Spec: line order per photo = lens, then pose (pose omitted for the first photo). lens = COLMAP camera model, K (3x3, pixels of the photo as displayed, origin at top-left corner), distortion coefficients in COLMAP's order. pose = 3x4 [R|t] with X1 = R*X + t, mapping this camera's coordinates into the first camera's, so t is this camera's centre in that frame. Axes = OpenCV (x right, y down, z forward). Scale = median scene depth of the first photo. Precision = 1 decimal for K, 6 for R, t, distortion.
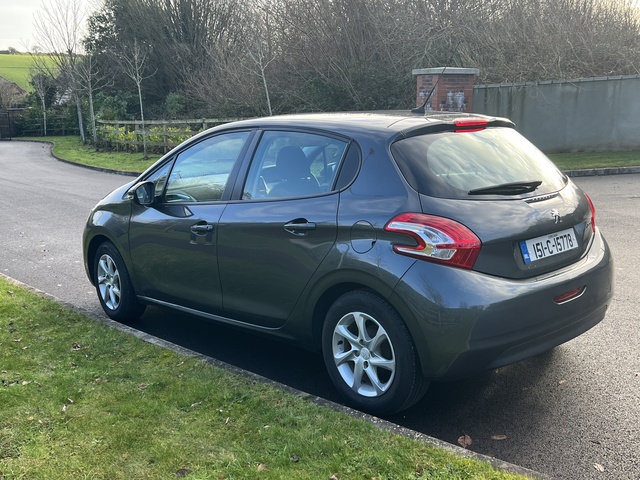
lens RADIAL K [[725.7, 0, 322.4], [0, 725.7, 235.9], [0, 0, 1]] dist [0.074784, 0.000000]
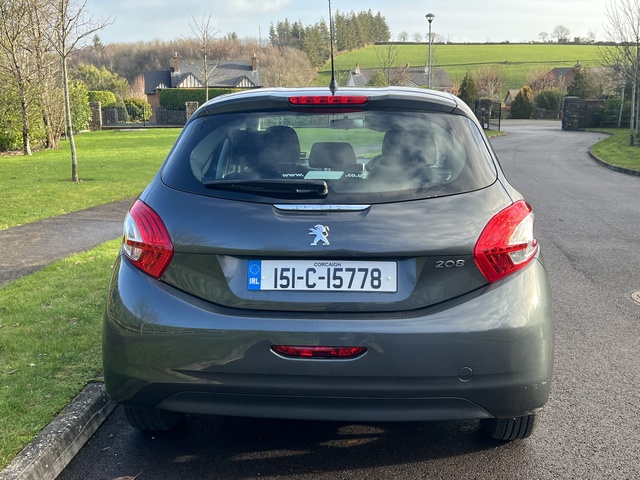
lens RADIAL K [[725.7, 0, 318.0], [0, 725.7, 238.4], [0, 0, 1]] dist [0.074784, 0.000000]
pose [[0.665720, 0.149245, -0.731125, 0.725826], [-0.139166, 0.987436, 0.074850, -0.068592], [0.733110, 0.051919, 0.678126, 0.436771]]
